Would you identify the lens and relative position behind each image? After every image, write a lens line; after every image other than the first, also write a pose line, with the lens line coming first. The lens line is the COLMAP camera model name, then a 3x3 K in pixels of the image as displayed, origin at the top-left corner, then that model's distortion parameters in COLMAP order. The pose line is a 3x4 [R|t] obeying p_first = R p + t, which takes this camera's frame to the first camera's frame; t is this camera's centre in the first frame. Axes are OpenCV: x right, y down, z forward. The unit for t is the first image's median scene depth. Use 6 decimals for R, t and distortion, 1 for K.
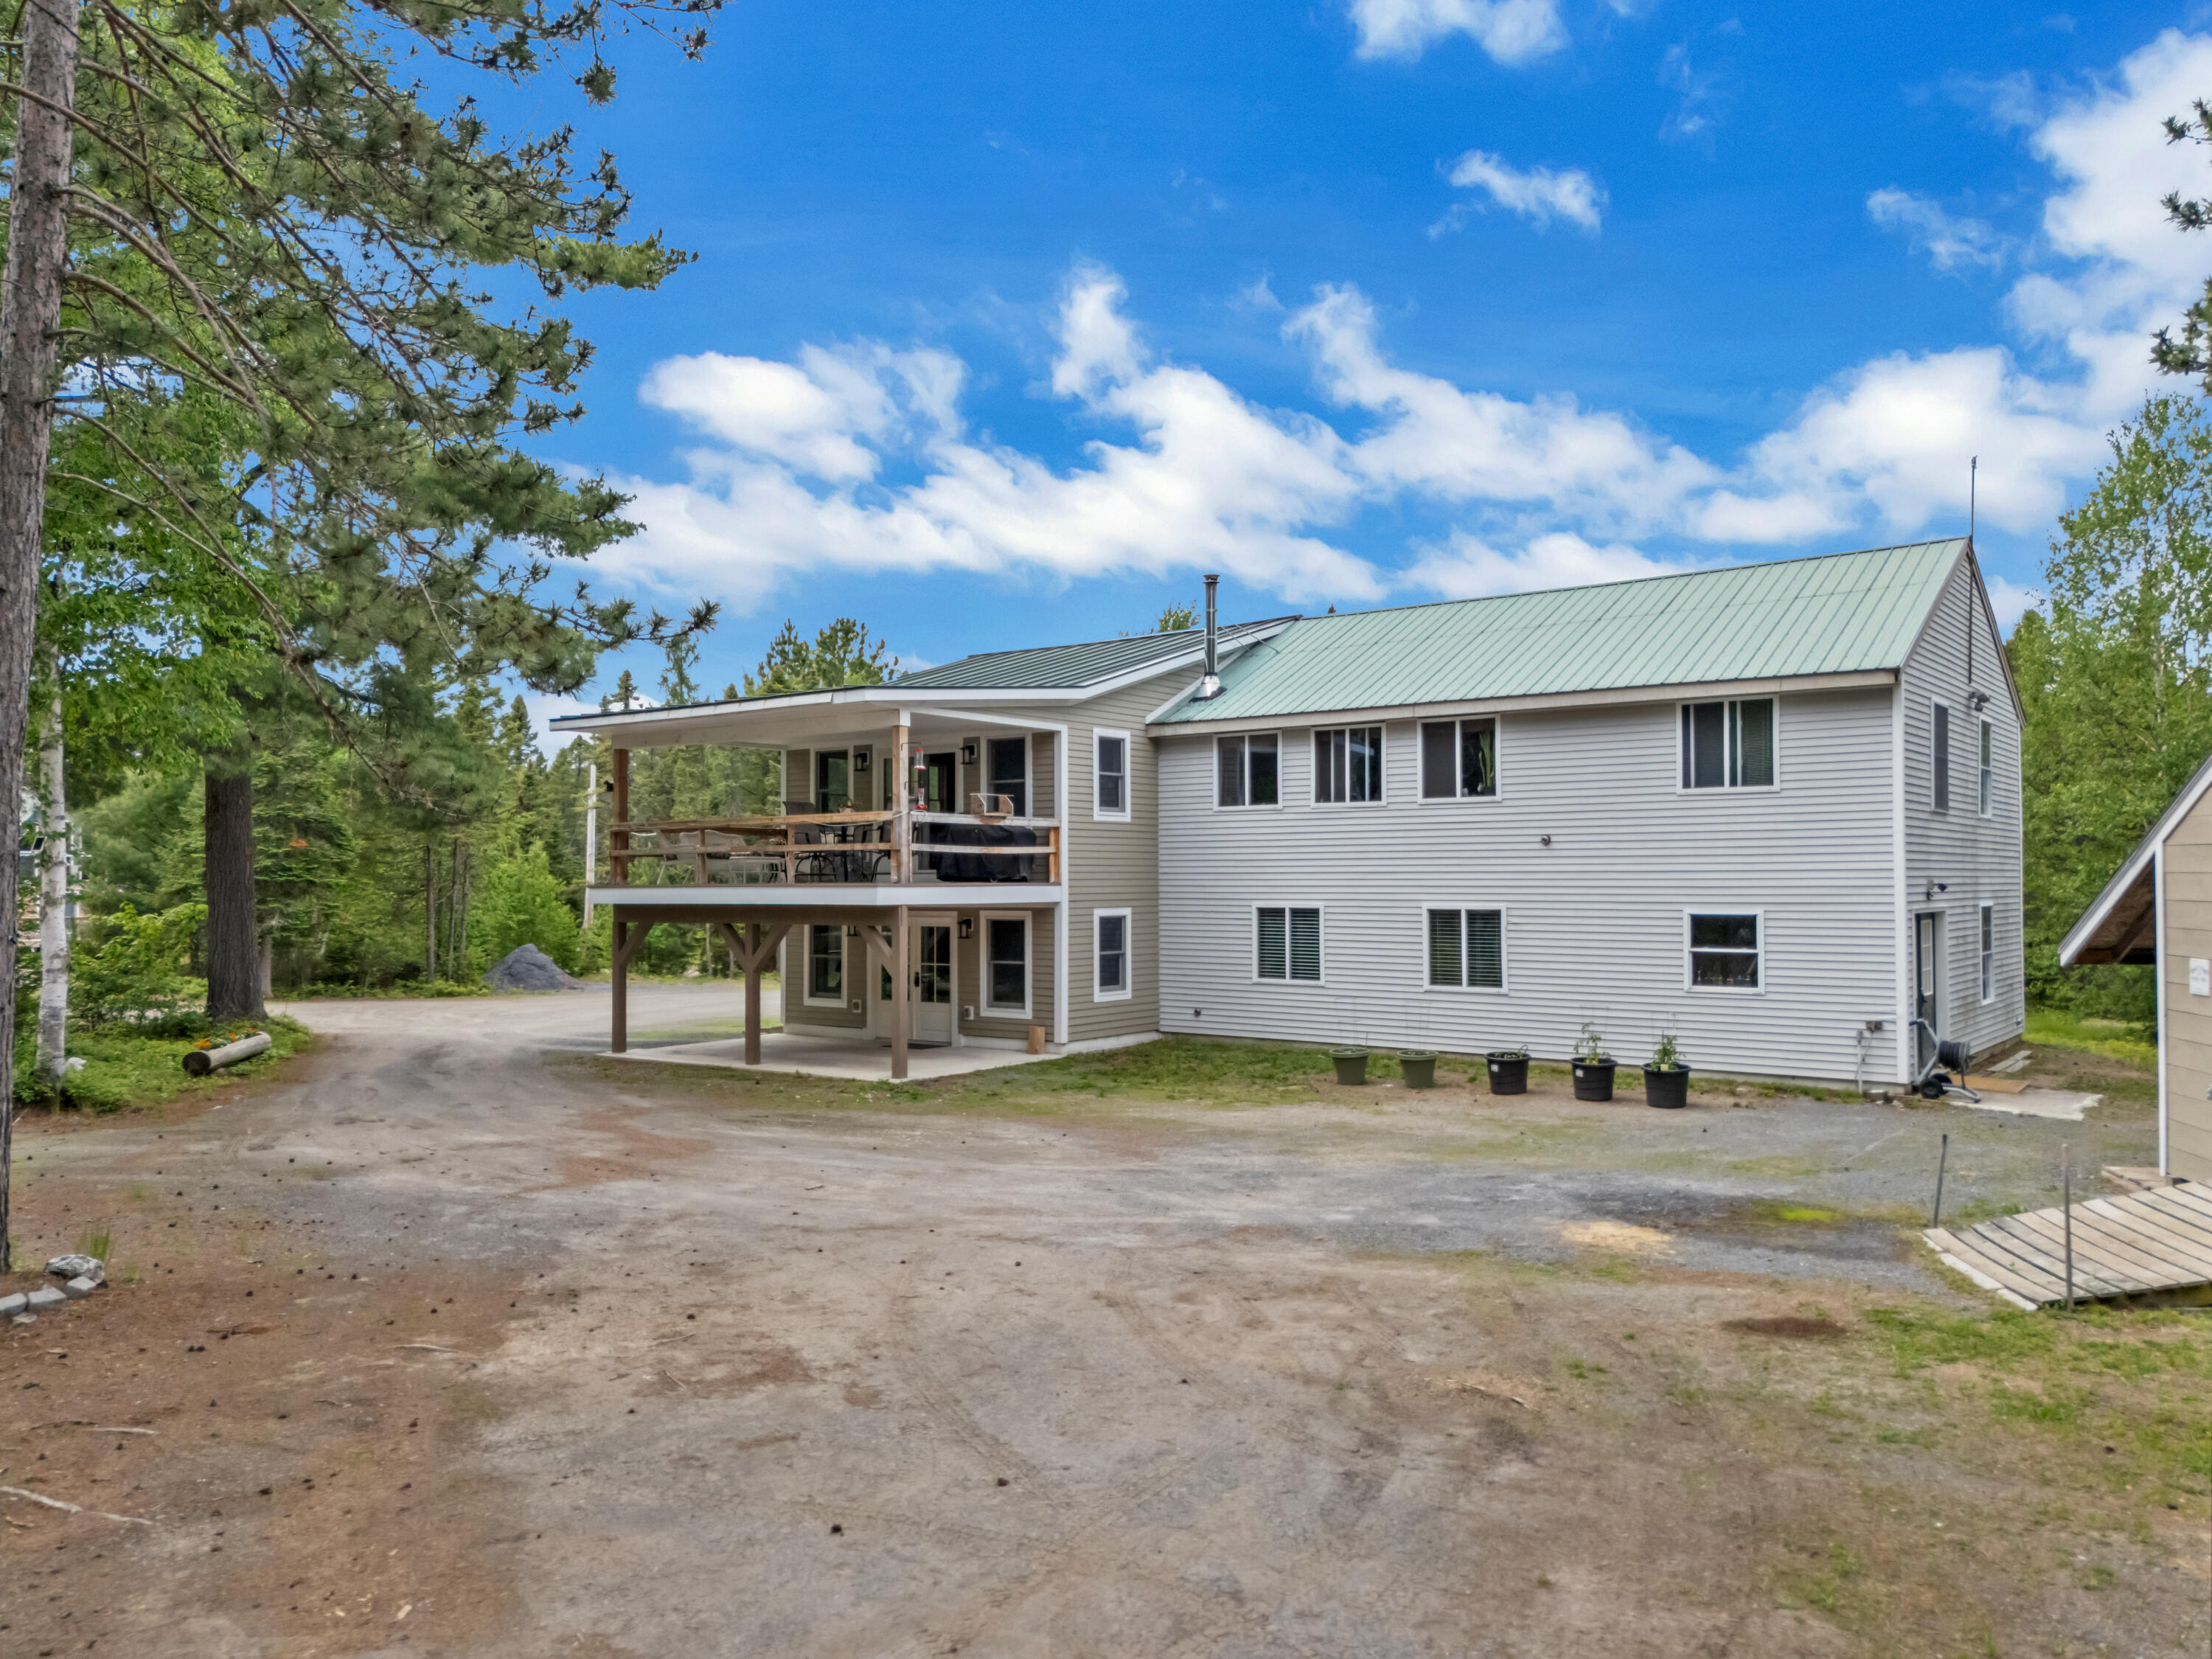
lens RADIAL K [[1605.9, 0, 1112.1], [0, 1605.9, 835.5], [0, 0, 1]] dist [0.077690, -0.145533]
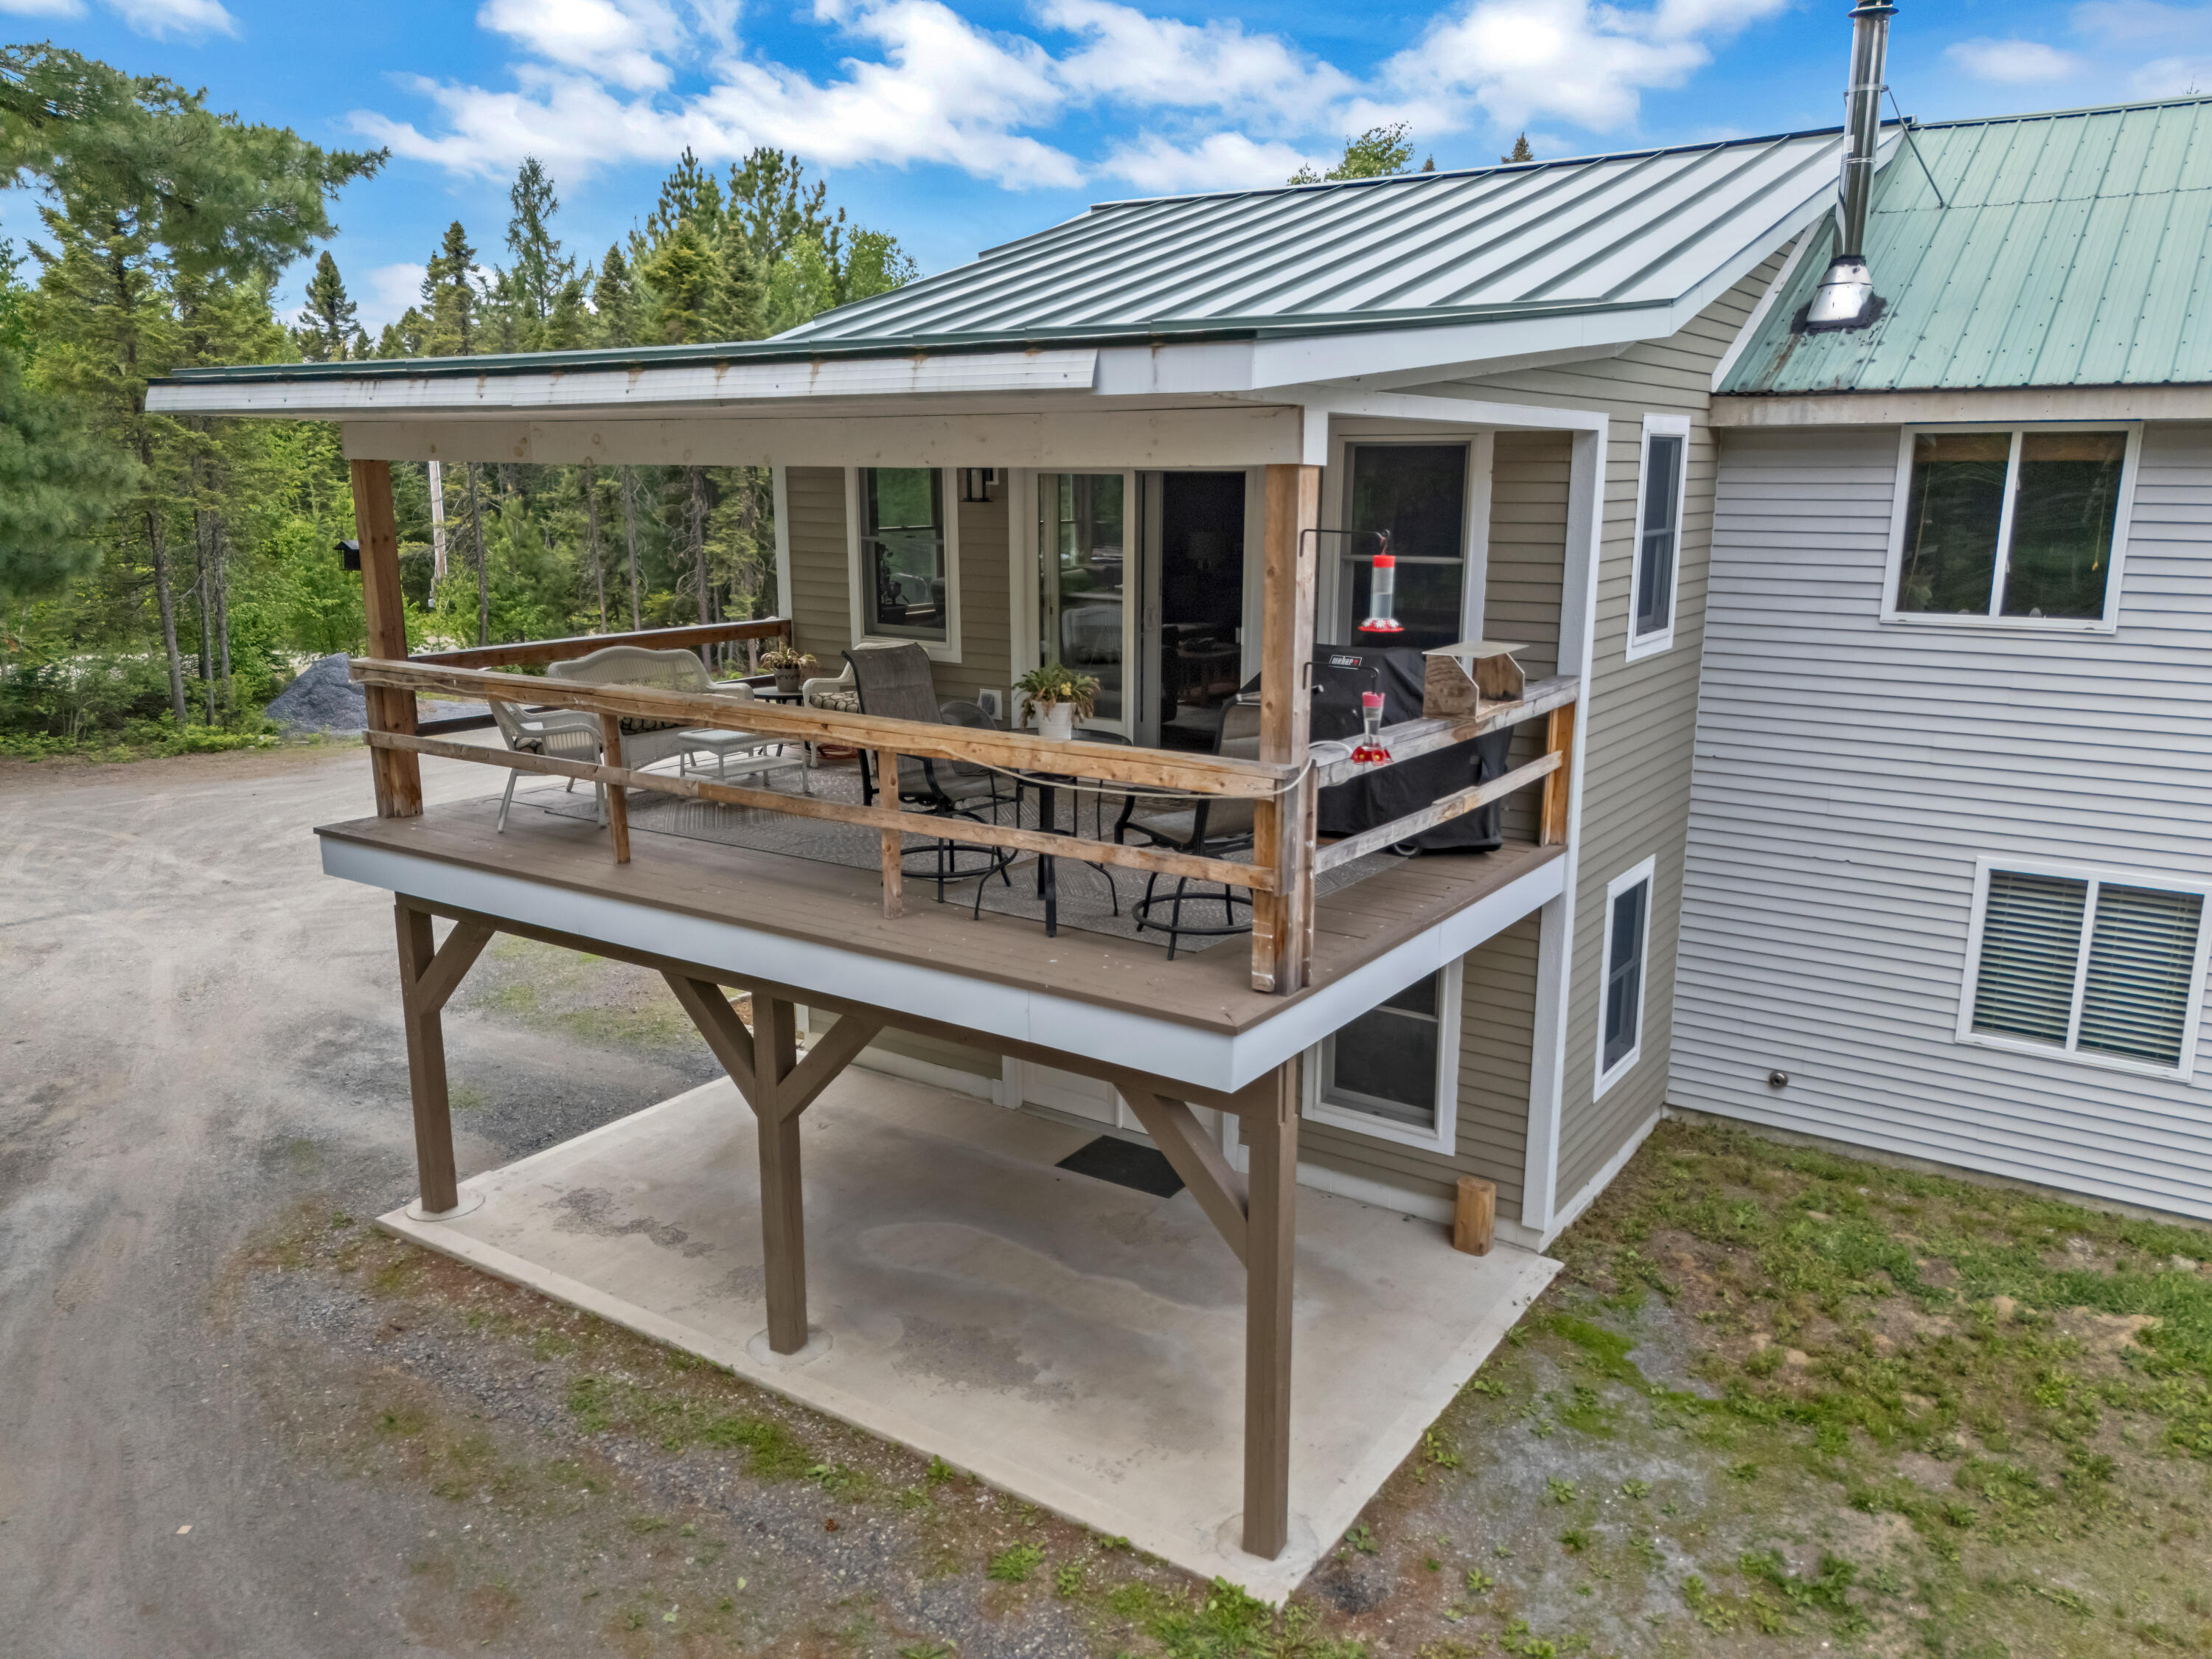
lens RADIAL K [[1628.8, 0, 1109.1], [0, 1628.8, 840.2], [0, 0, 1]] dist [0.042337, -0.003190]
pose [[0.998445, -0.007424, 0.055246, -0.160831], [-0.006729, 0.967793, 0.251658, -0.067817], [-0.055335, -0.251638, 0.966238, 0.626276]]
